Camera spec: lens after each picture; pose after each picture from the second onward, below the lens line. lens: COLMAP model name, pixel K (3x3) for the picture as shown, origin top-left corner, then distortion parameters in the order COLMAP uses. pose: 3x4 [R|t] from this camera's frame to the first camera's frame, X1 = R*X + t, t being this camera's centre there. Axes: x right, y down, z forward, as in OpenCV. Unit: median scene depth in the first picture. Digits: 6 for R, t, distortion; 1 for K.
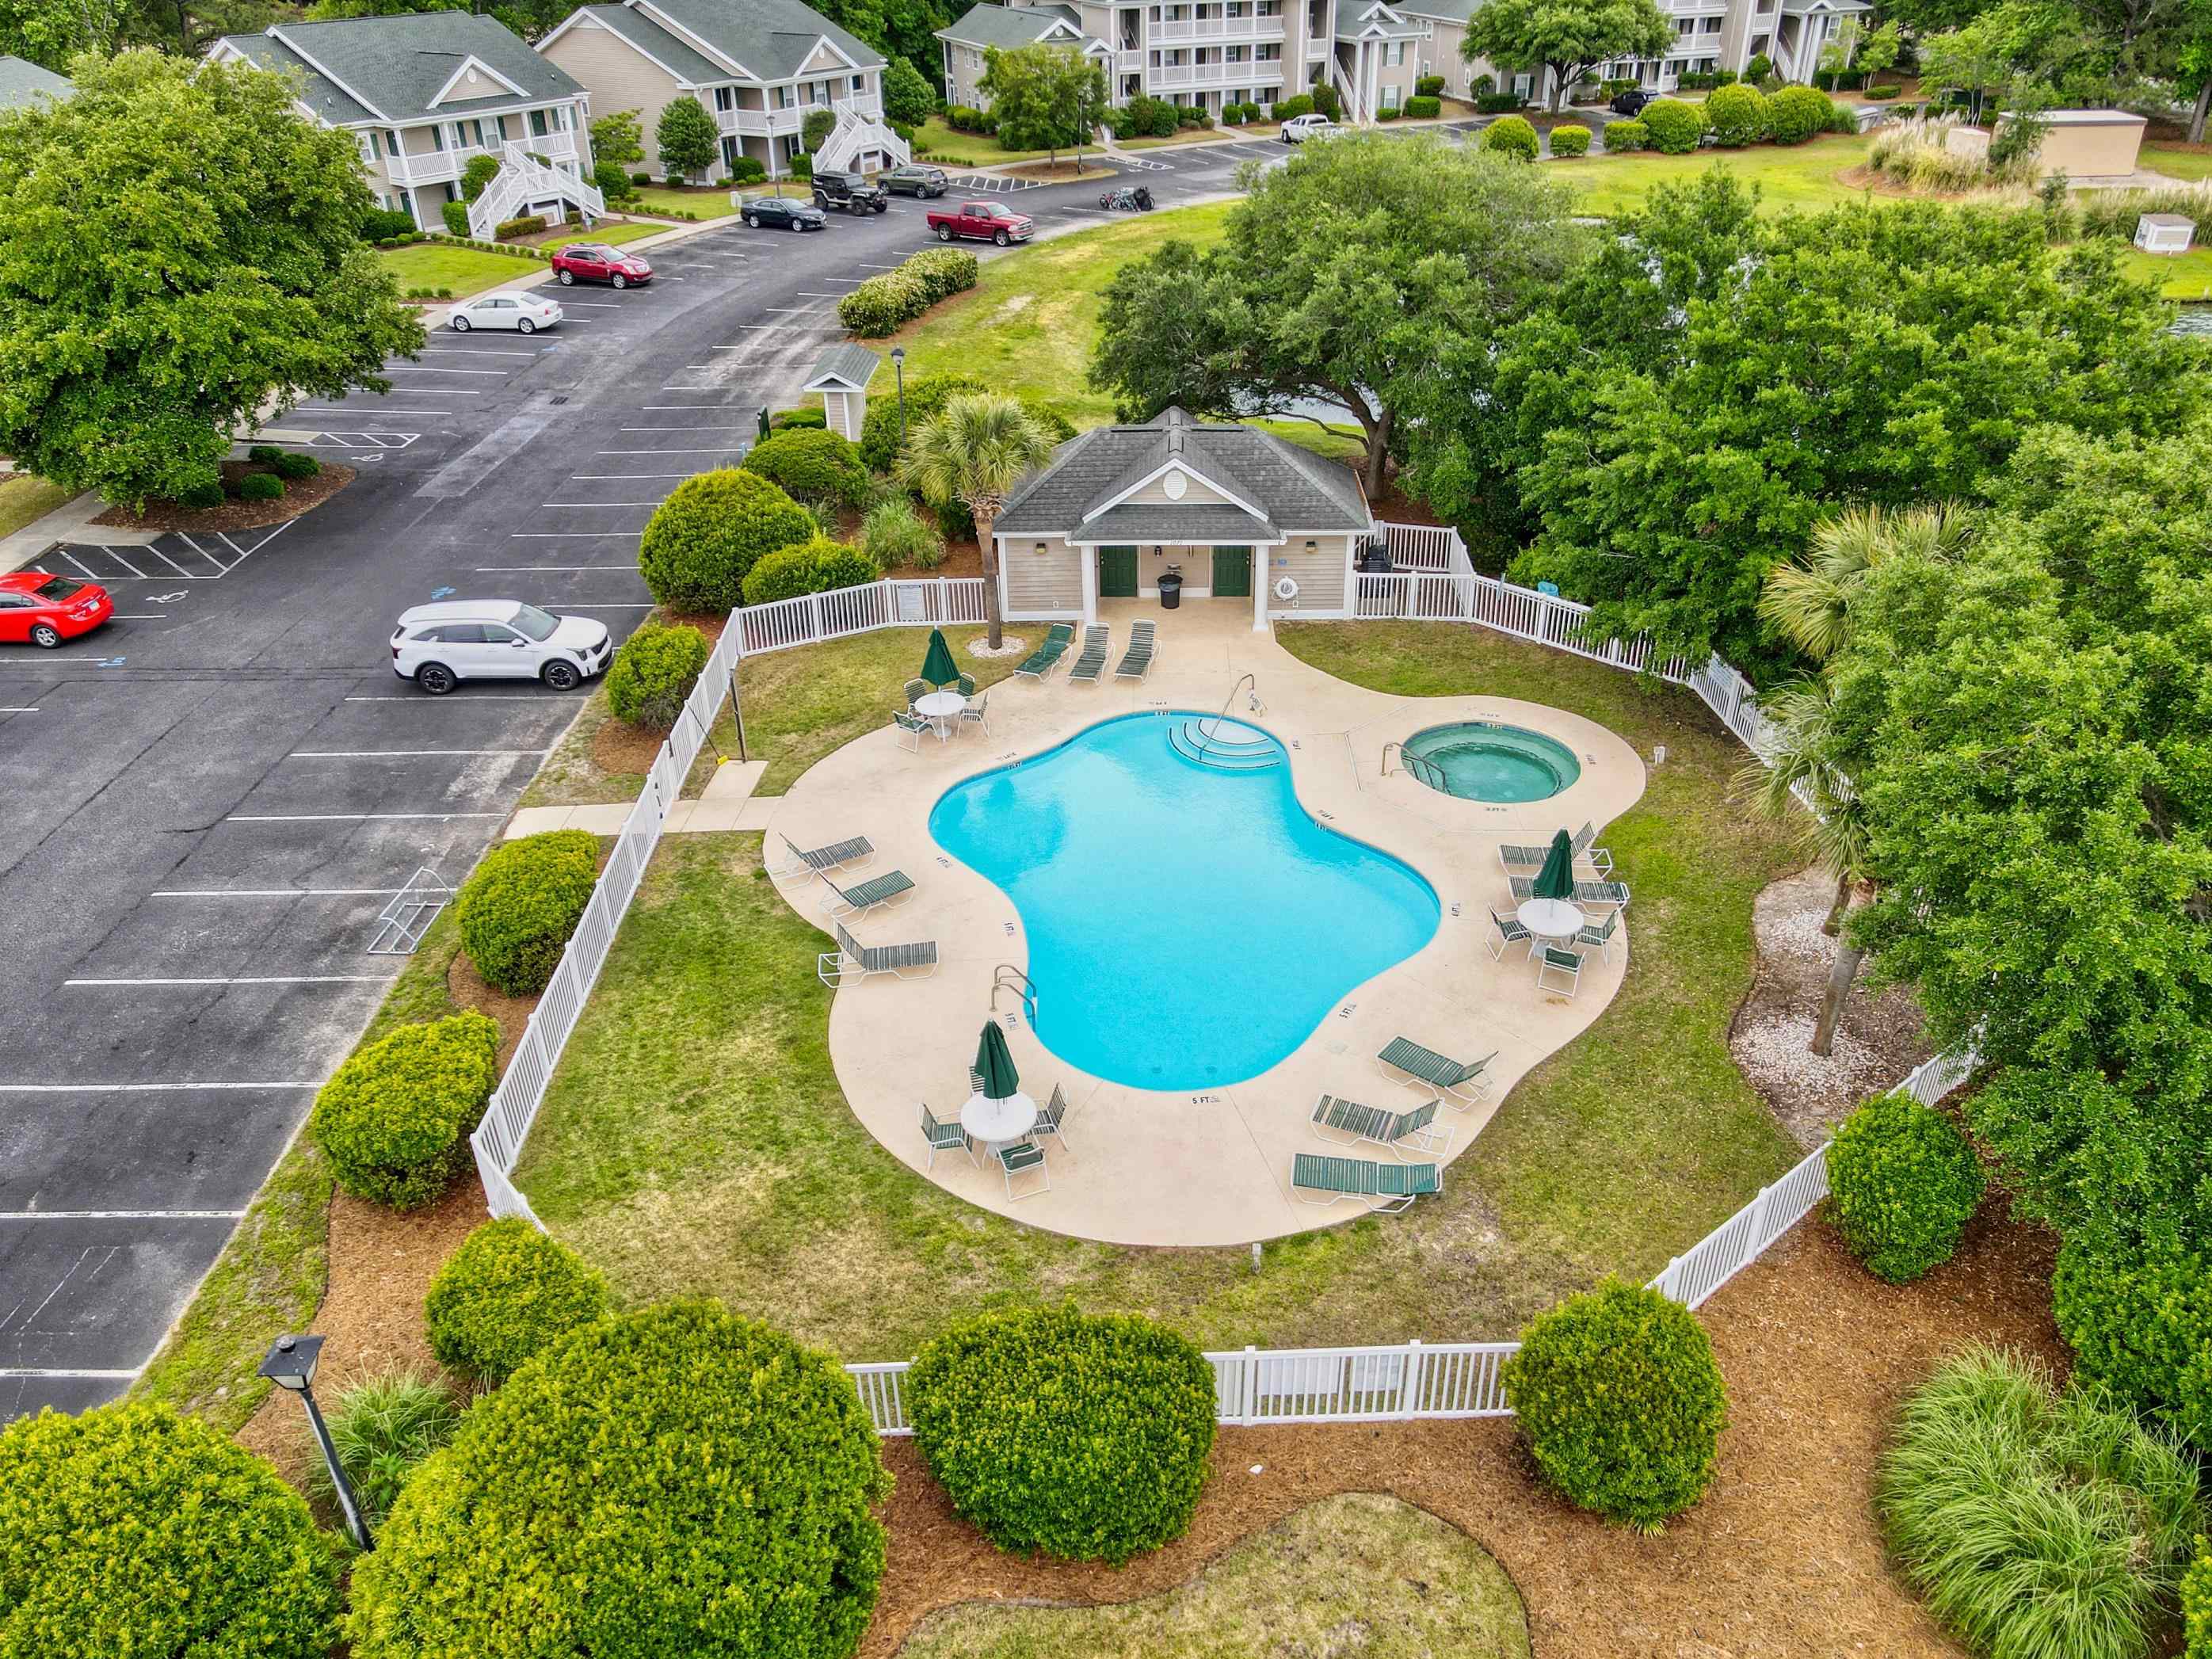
lens RADIAL K [[1612.8, 0, 1106.0], [0, 1612.8, 829.5], [0, 0, 1]] dist [0.019442, 0.002310]
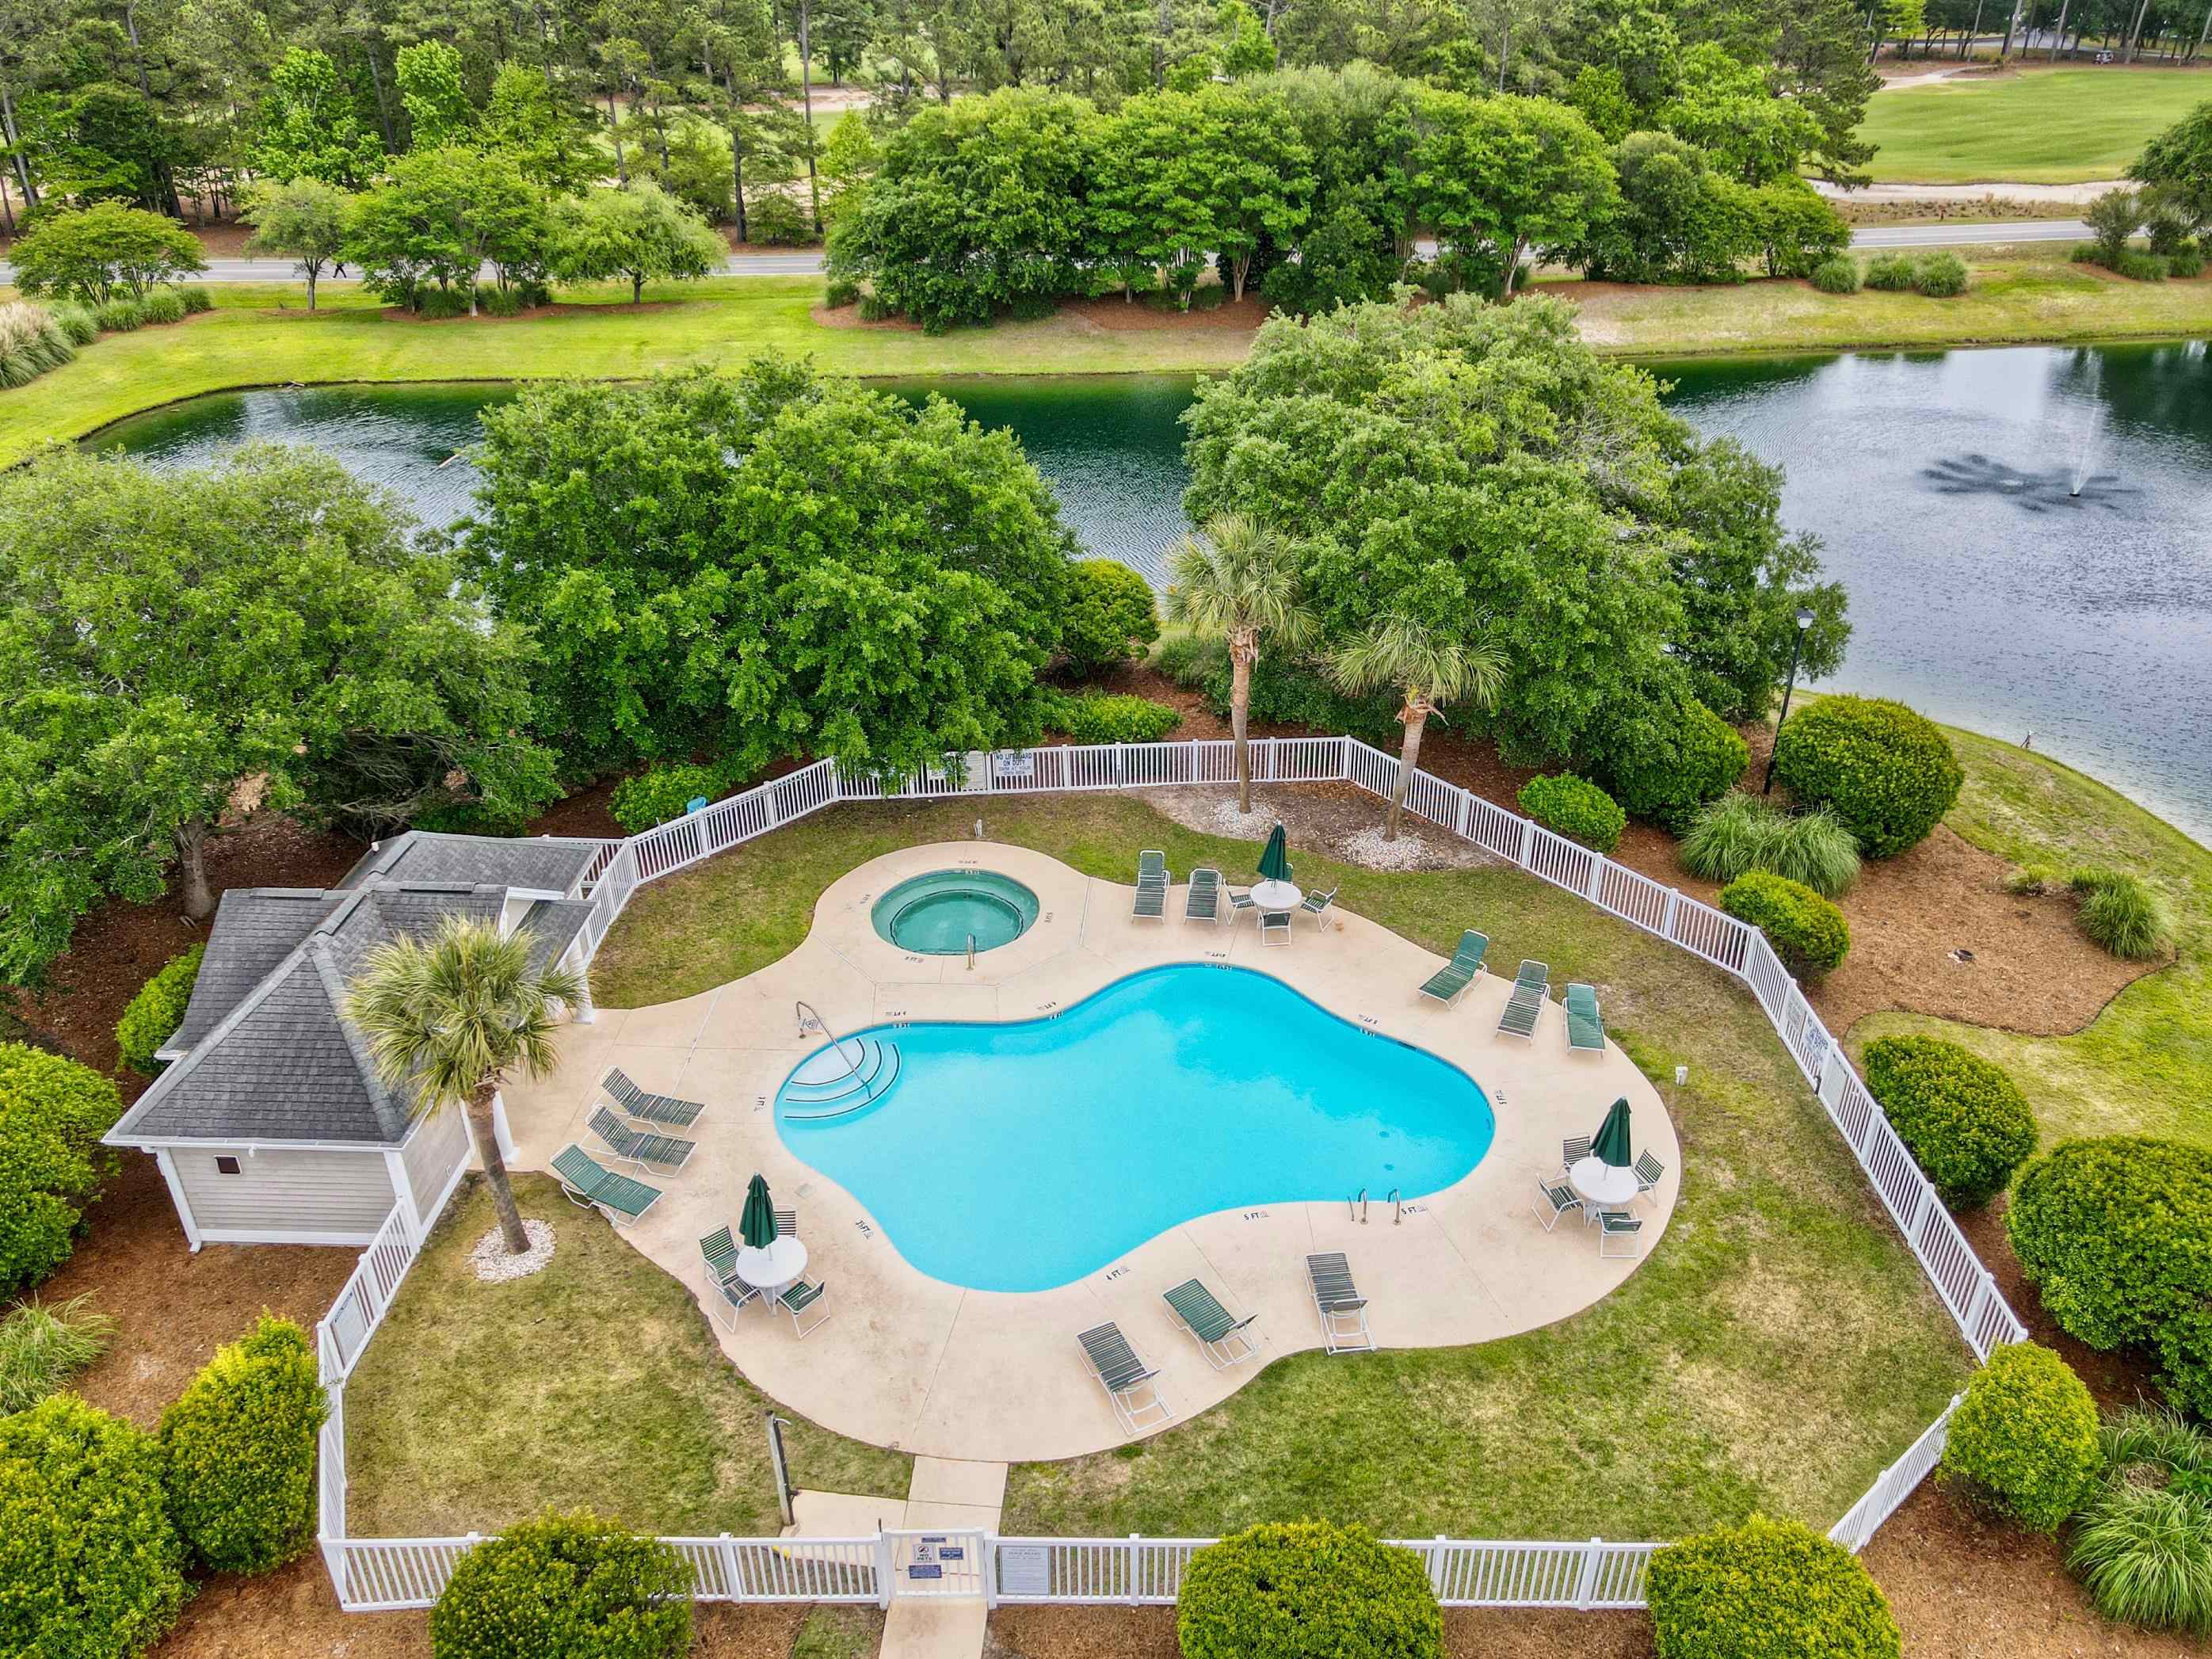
lens RADIAL K [[1612.8, 0, 1106.0], [0, 1612.8, 829.5], [0, 0, 1]] dist [0.019442, 0.002310]
pose [[0.019476, -0.469408, 0.882767, -0.590617], [0.510554, 0.763805, 0.394887, -0.396032], [-0.859625, 0.443009, 0.254534, 0.542177]]
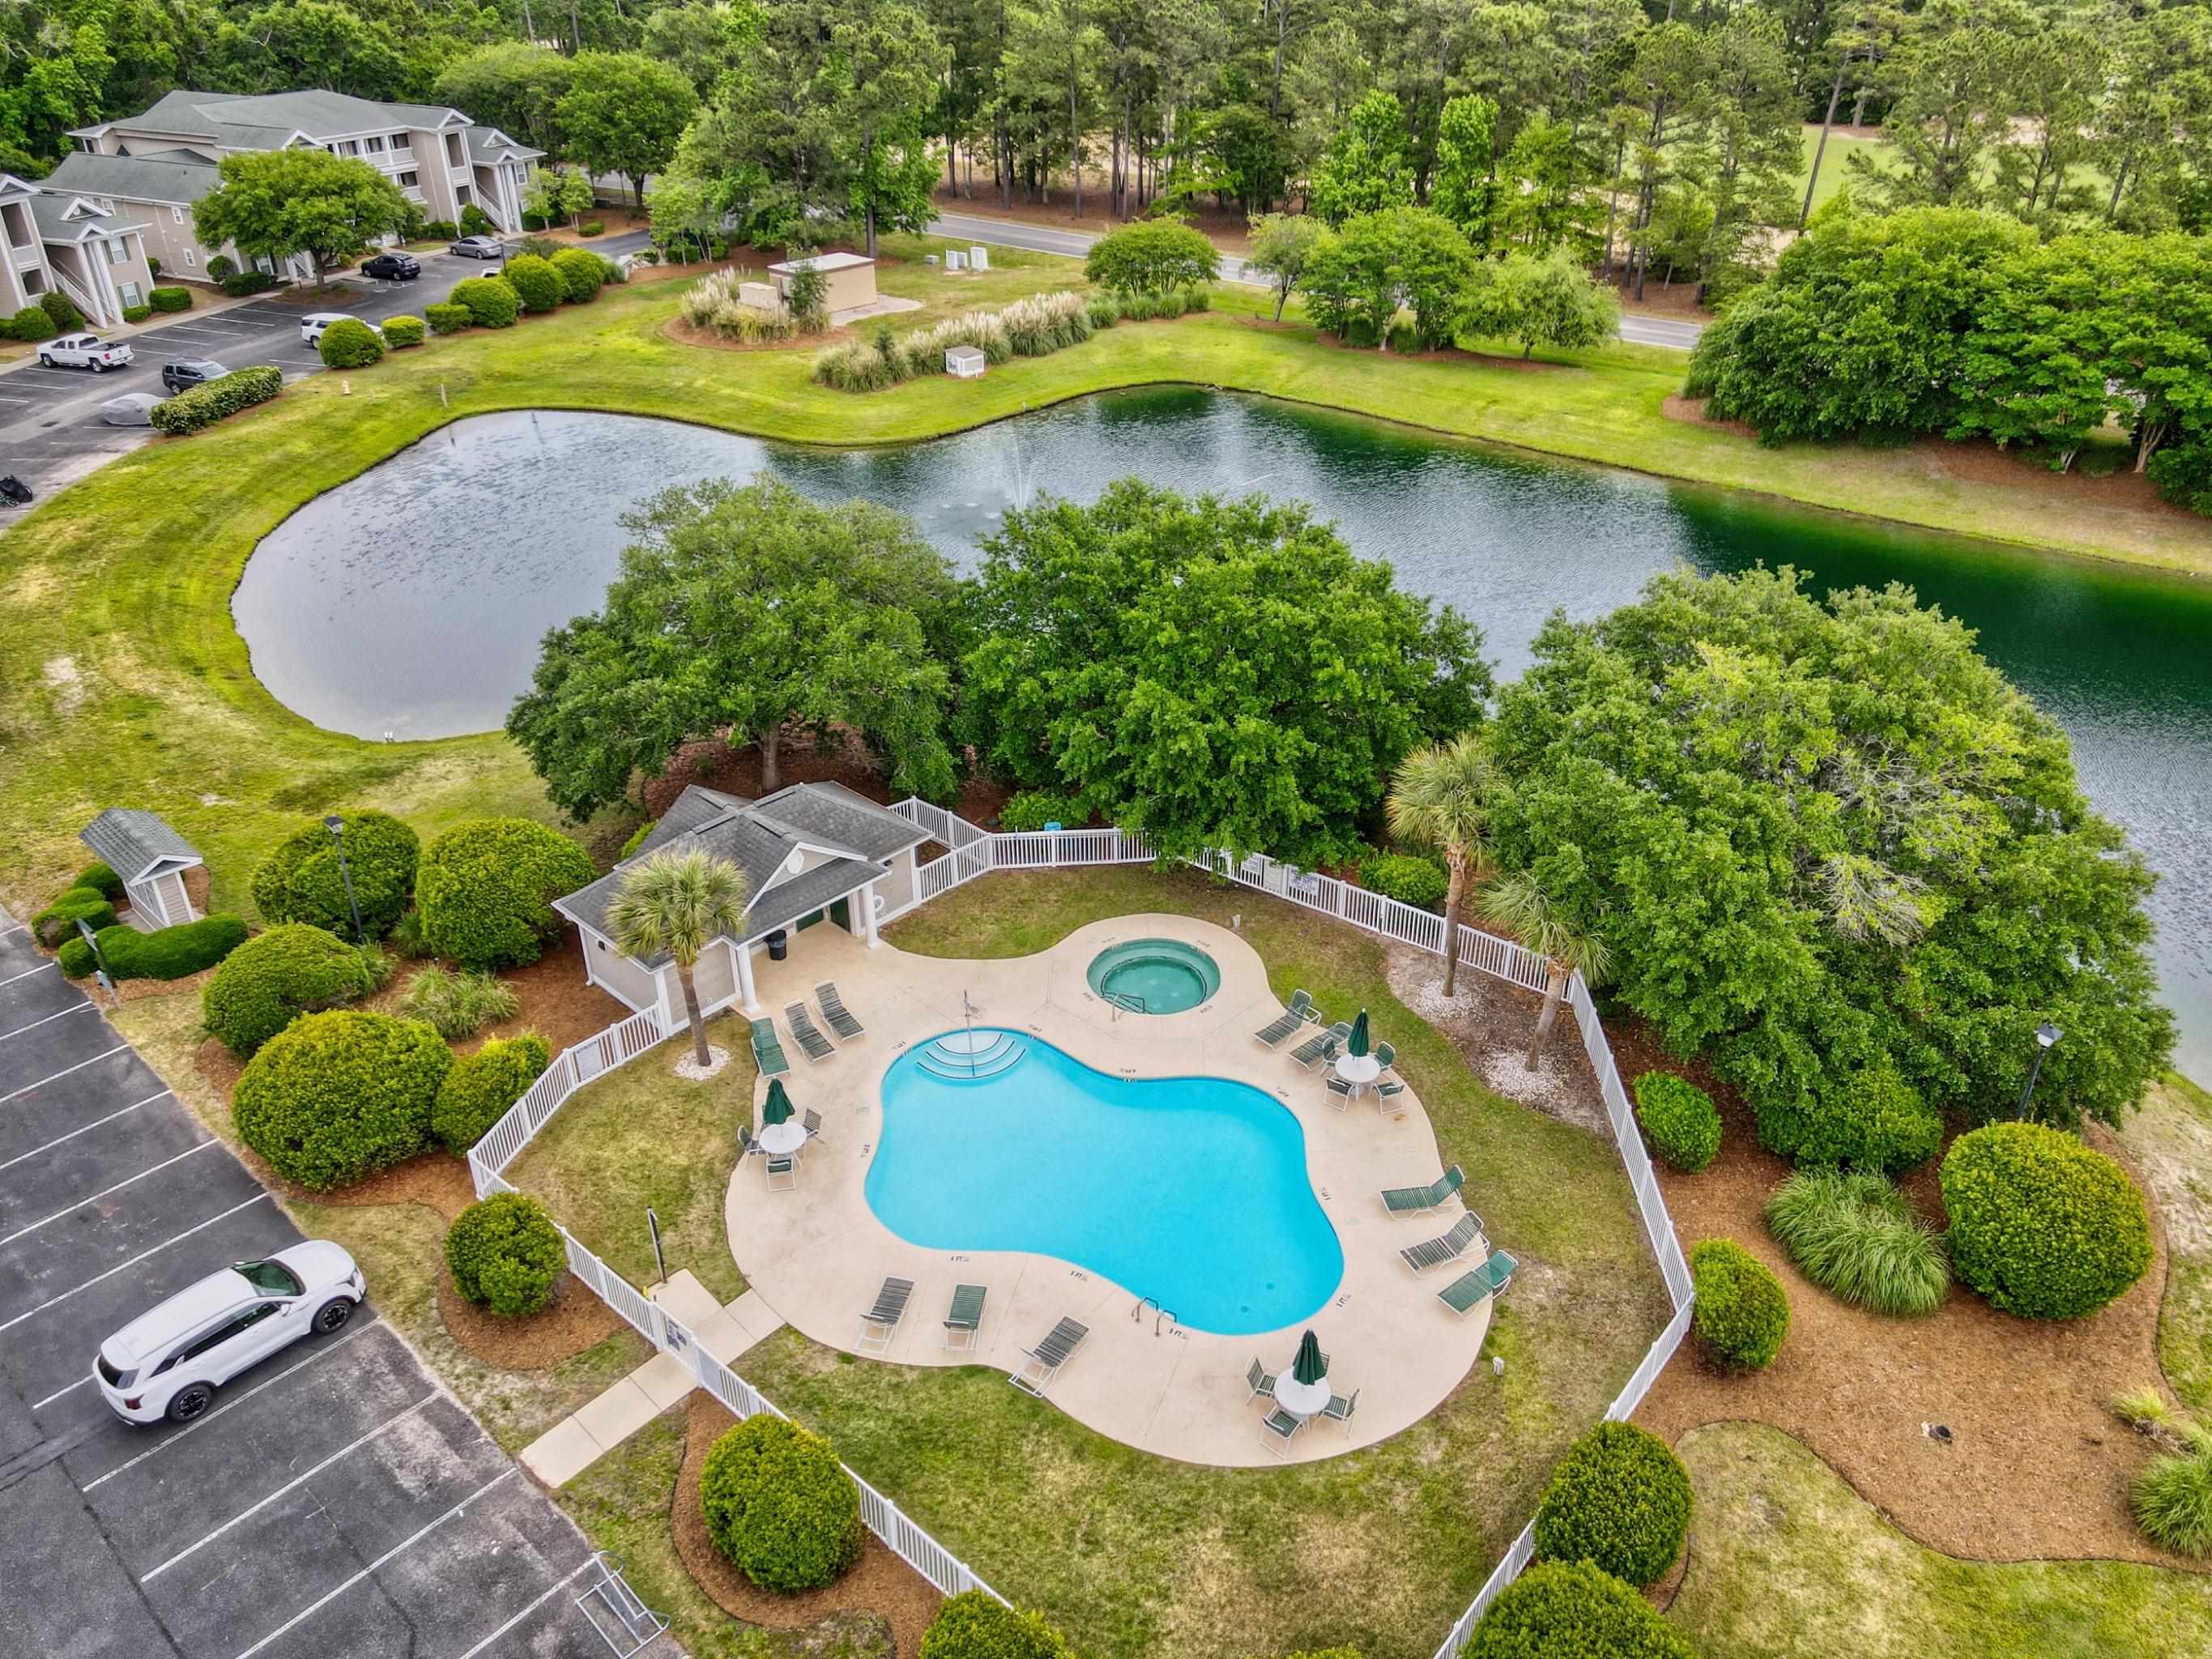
lens RADIAL K [[1612.9, 0, 1106.0], [0, 1612.9, 829.5], [0, 0, 1]] dist [0.019442, 0.002310]
pose [[0.664582, -0.363352, 0.652921, -0.539654], [0.370191, 0.919138, 0.134701, -0.303929], [-0.649069, 0.152186, 0.745352, 0.010332]]
